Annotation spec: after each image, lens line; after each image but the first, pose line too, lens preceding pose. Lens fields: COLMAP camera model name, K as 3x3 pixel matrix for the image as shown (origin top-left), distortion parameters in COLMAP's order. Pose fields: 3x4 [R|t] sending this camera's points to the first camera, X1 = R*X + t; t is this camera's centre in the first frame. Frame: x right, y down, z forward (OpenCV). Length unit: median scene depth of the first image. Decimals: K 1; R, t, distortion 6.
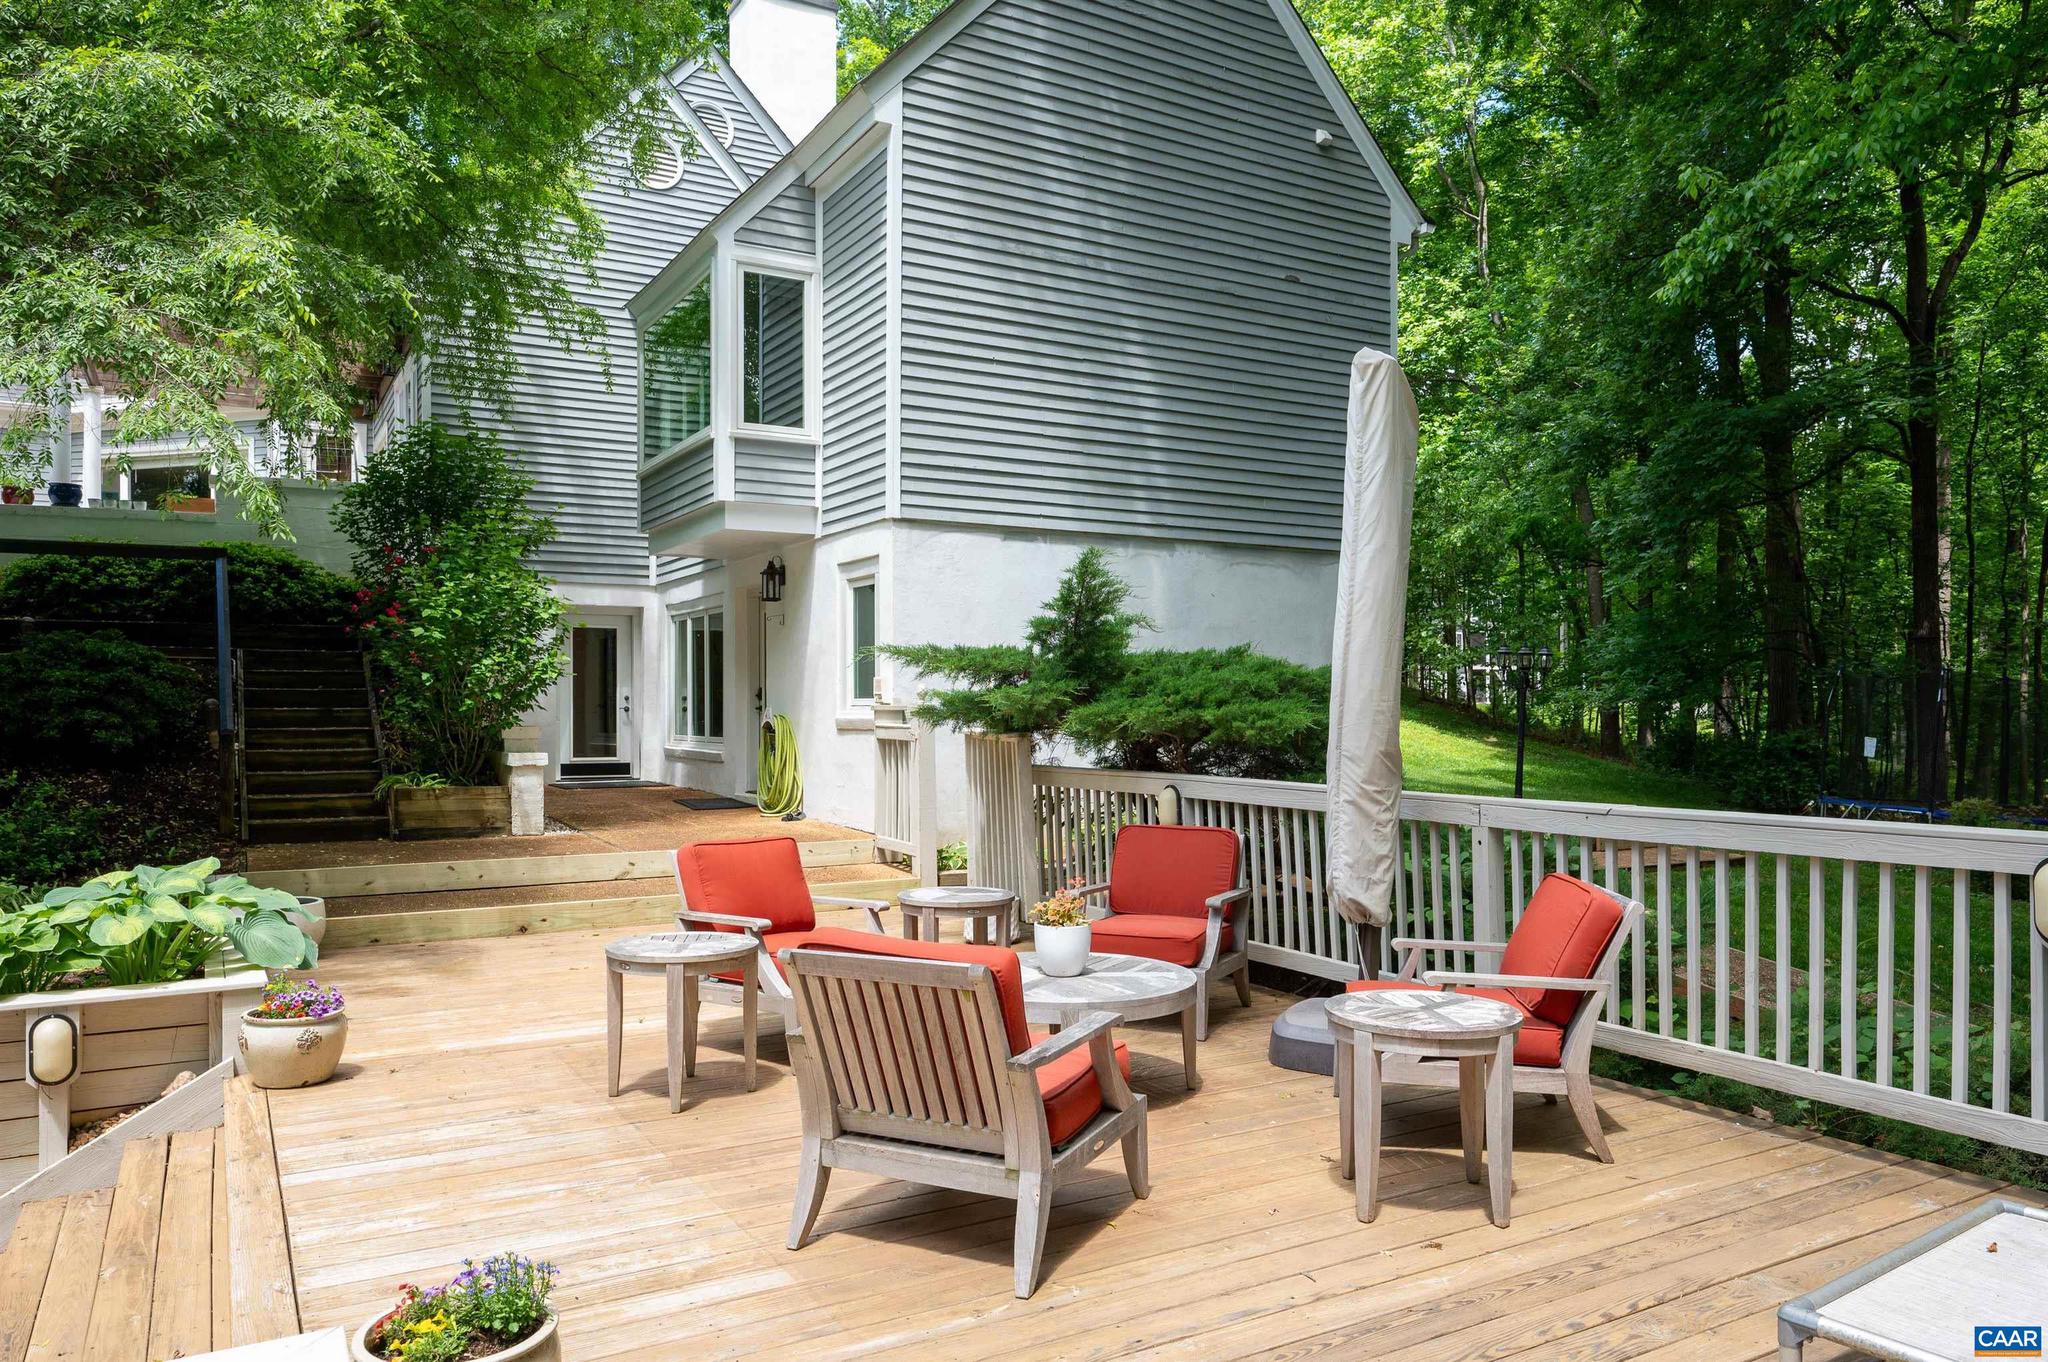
lens RADIAL K [[1407.9, 0, 1022.8], [0, 1407.9, 701.1], [0, 0, 1]] dist [-0.007129, 0.002965]
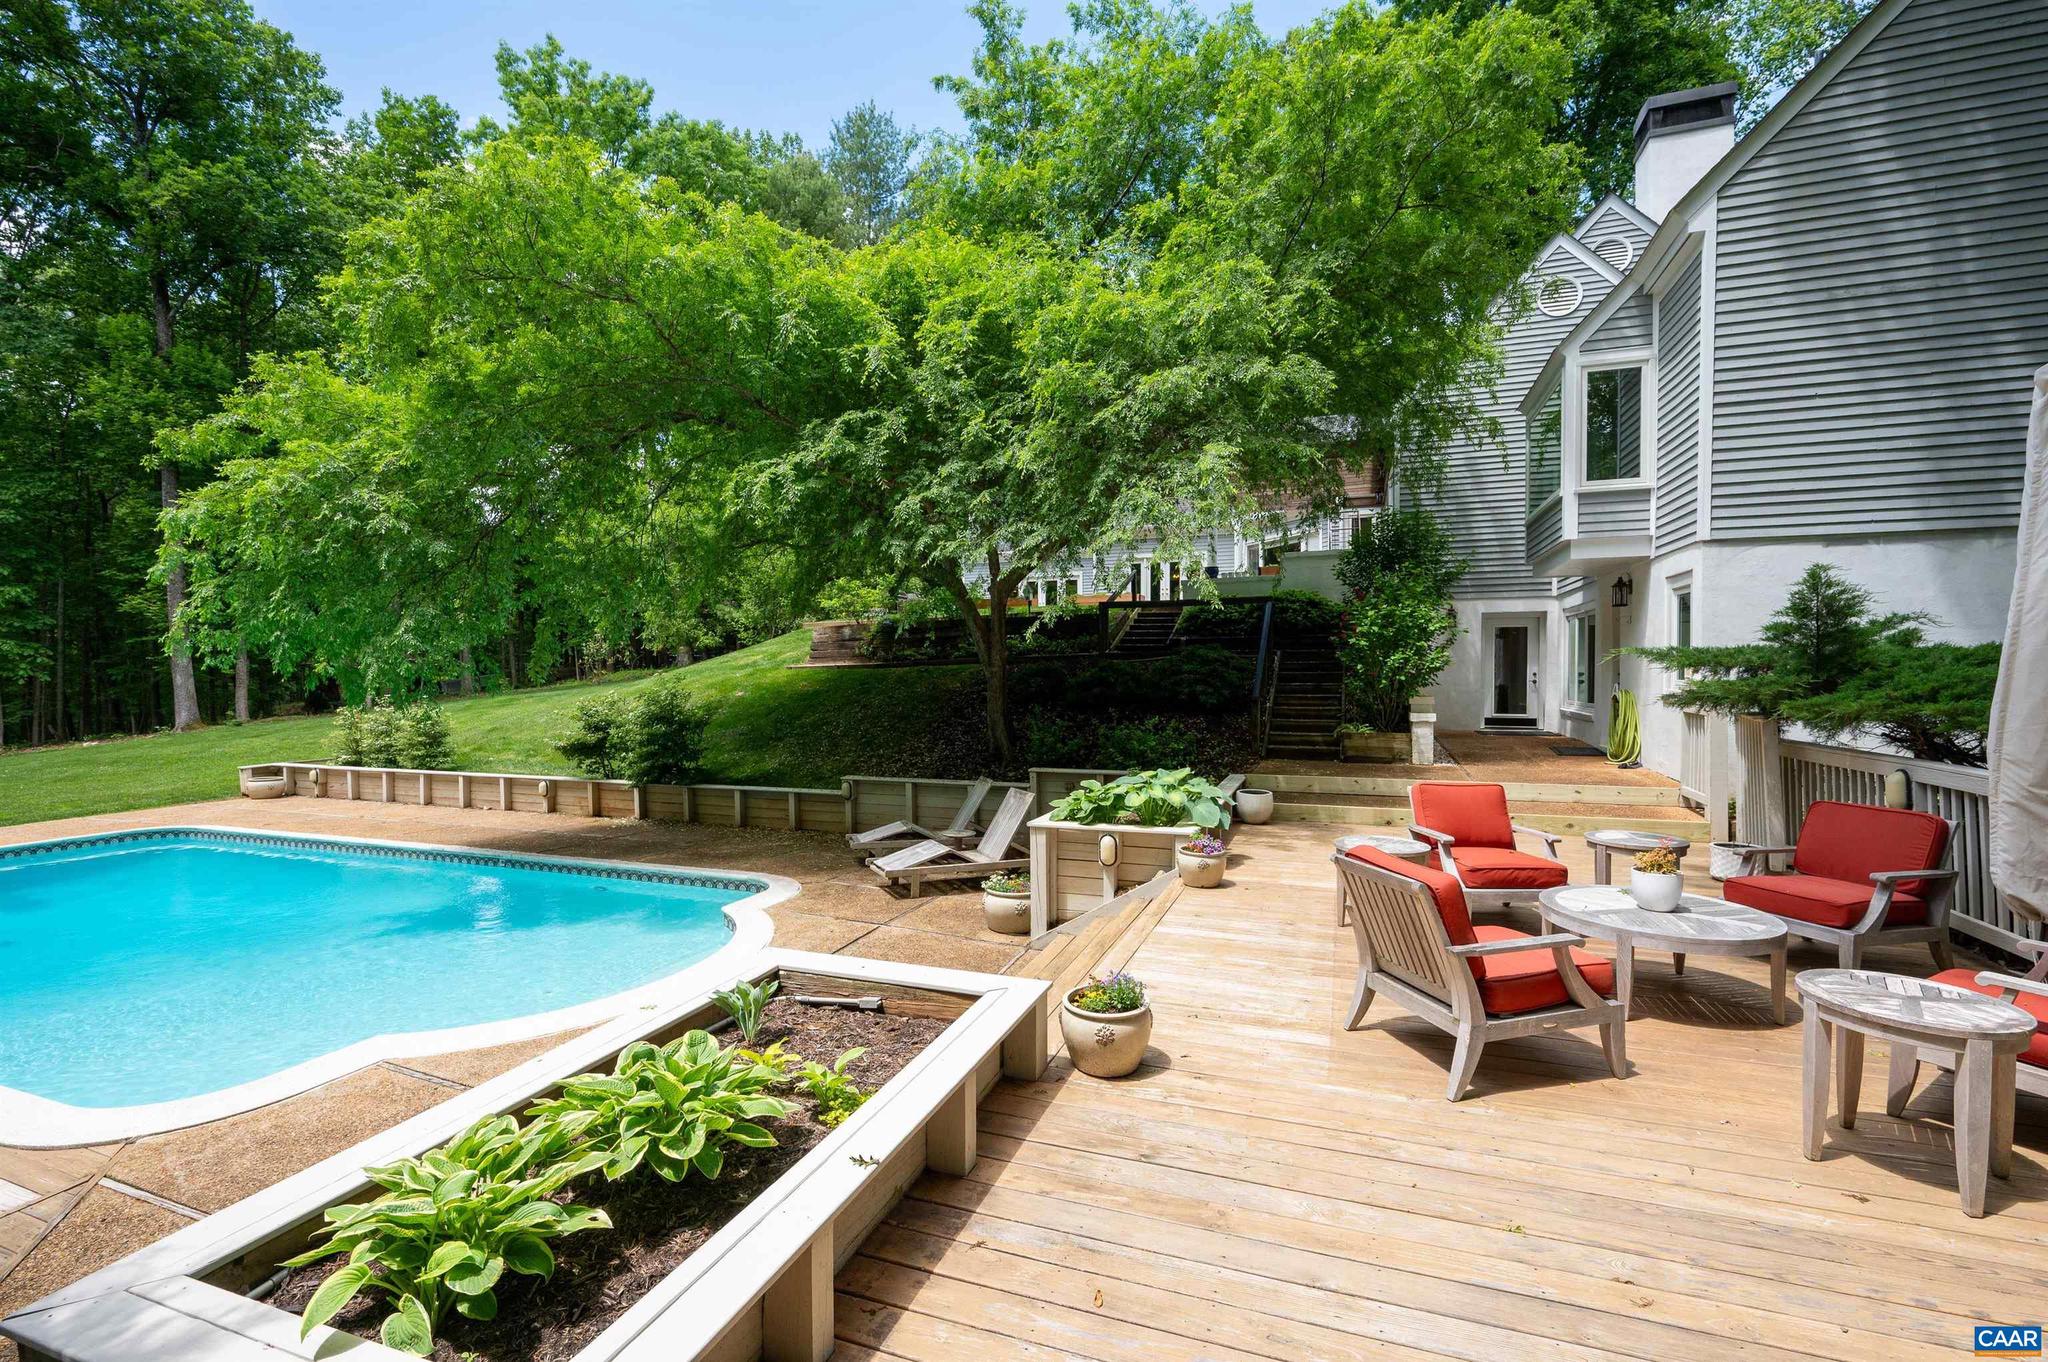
lens RADIAL K [[889.8, 0, 1024.0], [0, 889.8, 681.0], [0, 0, 1]] dist [-0.001261, -0.000784]
pose [[0.635370, 0.005657, -0.772187, 0.144408], [0.008226, 0.999867, 0.014093, -0.018561], [0.772164, -0.015306, 0.635238, 0.004550]]
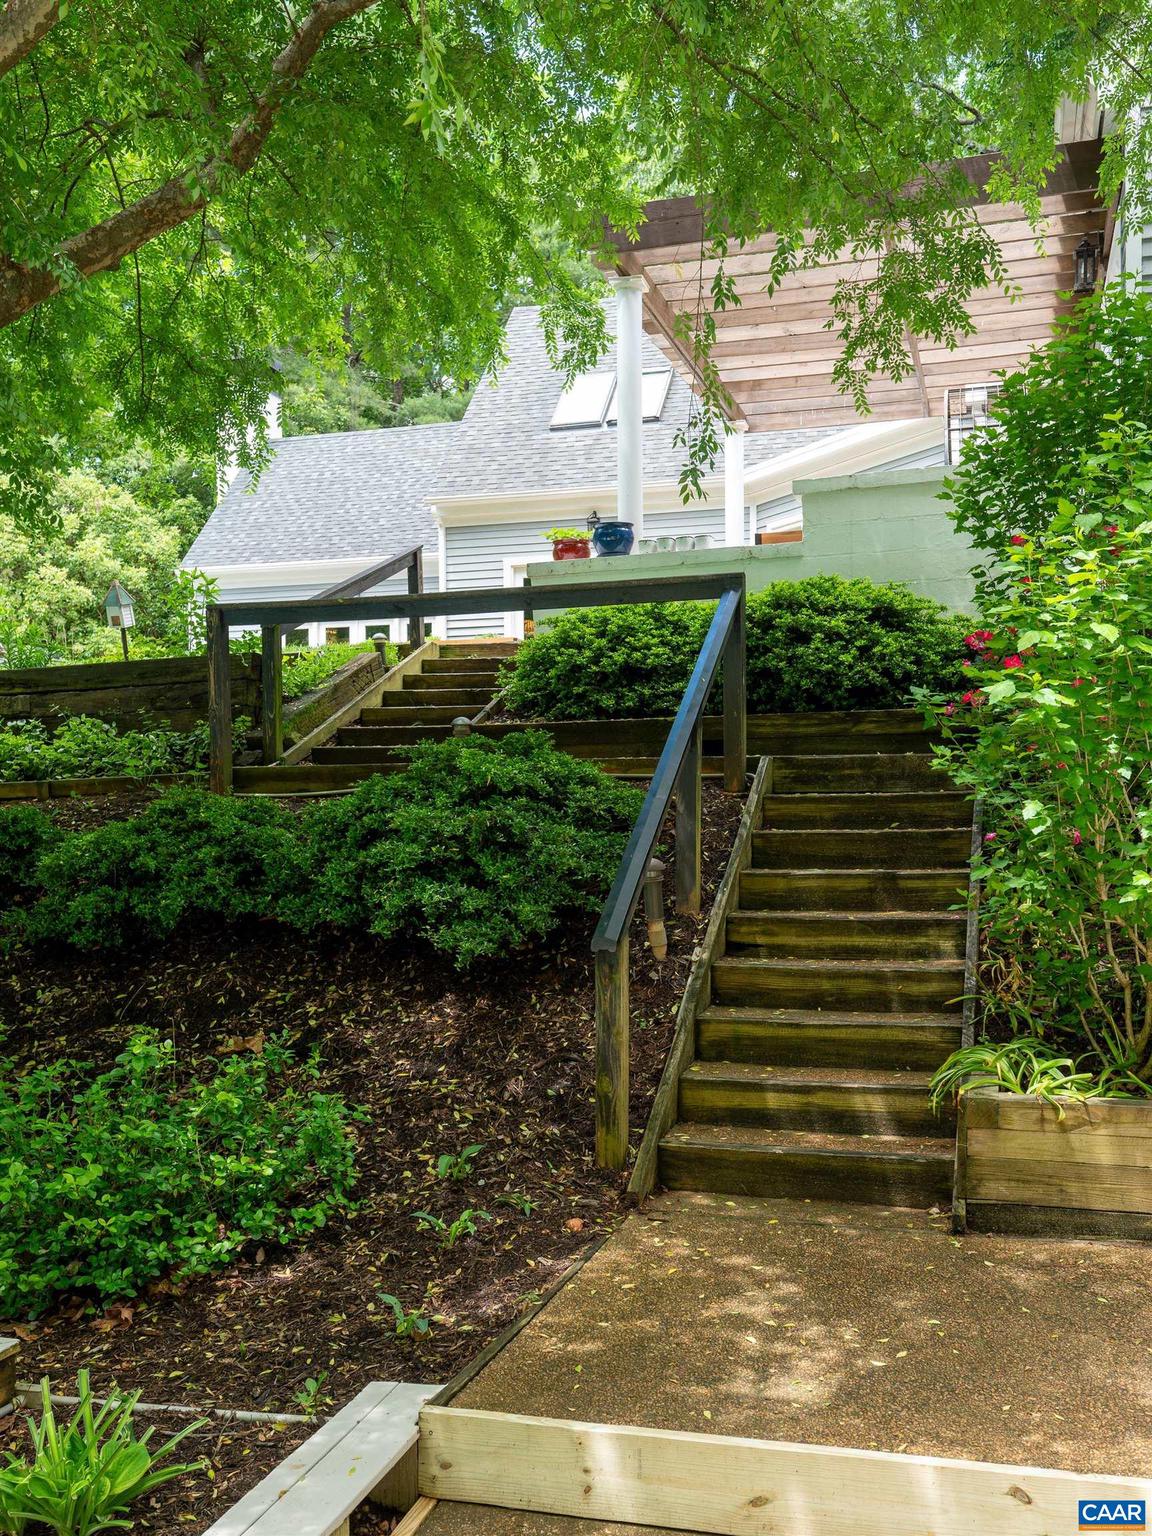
lens RADIAL K [[1481.4, 0, 575.7], [0, 1481.4, 843.7], [0, 0, 1]] dist [0.010531, 0.004948]
pose [[0.684160, 0.005428, -0.729312, -0.210767], [0.014181, 0.999684, 0.020744, -0.018098], [0.729194, -0.024534, 0.683867, 0.619758]]
